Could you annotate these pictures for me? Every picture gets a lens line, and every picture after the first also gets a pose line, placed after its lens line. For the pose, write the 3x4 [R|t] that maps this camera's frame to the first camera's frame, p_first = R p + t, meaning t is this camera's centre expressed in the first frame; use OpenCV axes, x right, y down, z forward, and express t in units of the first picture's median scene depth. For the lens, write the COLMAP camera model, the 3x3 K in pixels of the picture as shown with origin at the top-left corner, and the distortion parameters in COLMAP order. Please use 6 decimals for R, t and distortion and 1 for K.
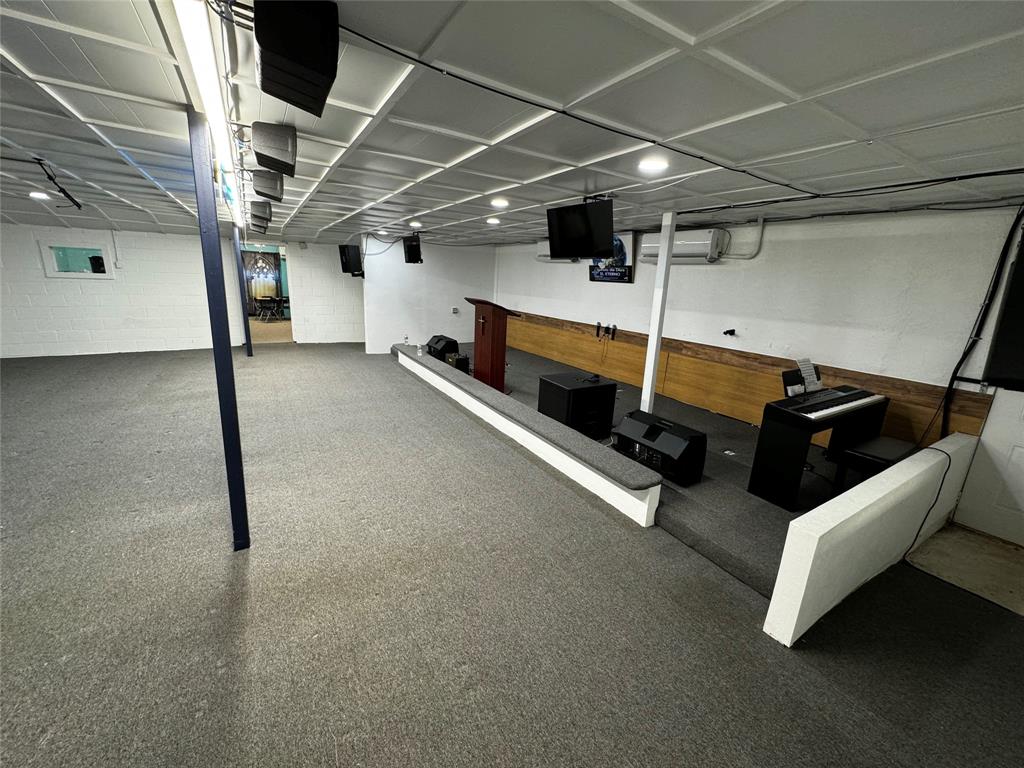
lens RADIAL K [[408.0, 0, 512.0], [0, 408.0, 384.0], [0, 0, 1]] dist [-0.001588, 0.000012]
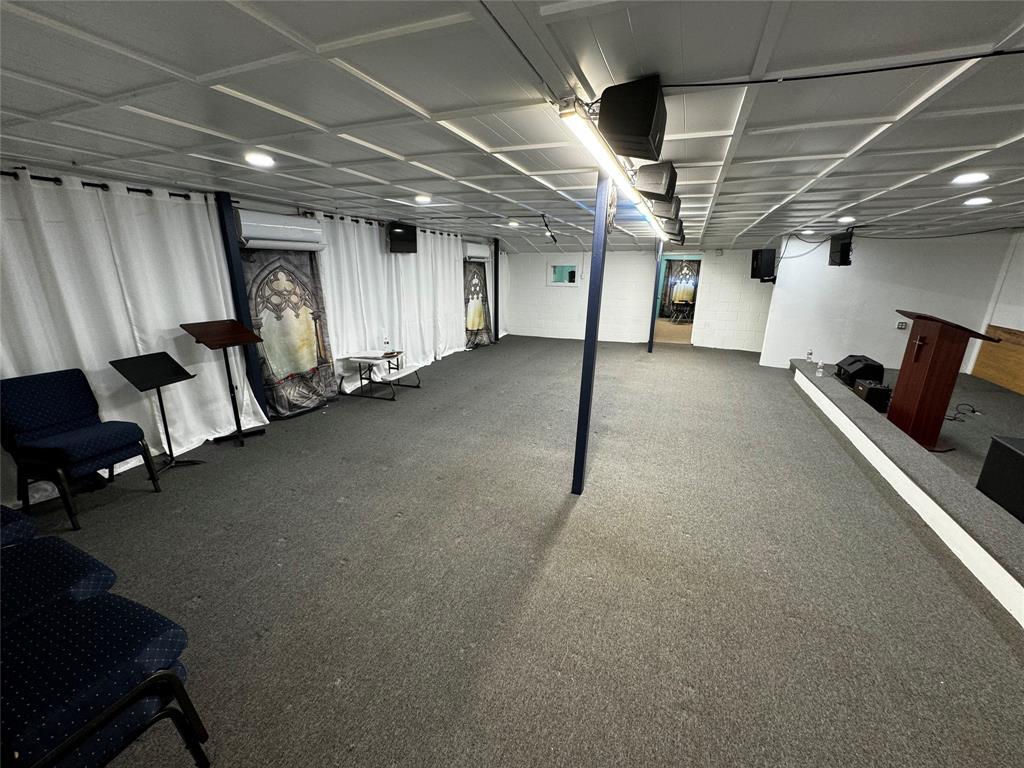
lens RADIAL K [[408.0, 0, 512.0], [0, 408.0, 384.0], [0, 0, 1]] dist [-0.001588, 0.000012]
pose [[0.585002, 0.182046, -0.790336, 0.073943], [-0.189292, 0.978217, 0.085210, -0.006526], [0.788632, 0.099757, 0.606719, -0.000828]]
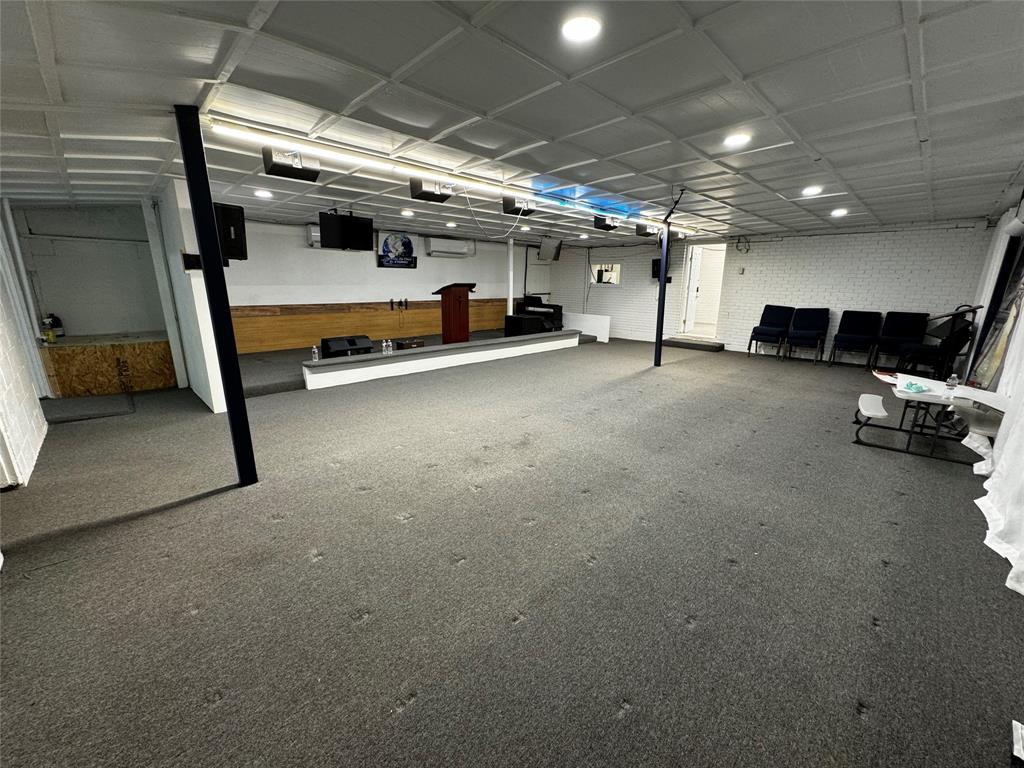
lens RADIAL K [[408.0, 0, 512.0], [0, 408.0, 384.0], [0, 0, 1]] dist [-0.001588, 0.000012]
pose [[-0.227745, -0.284095, 0.931355, -1.336520], [0.230993, 0.913424, 0.335110, -0.287874], [-0.945925, 0.291456, -0.142404, 1.032275]]
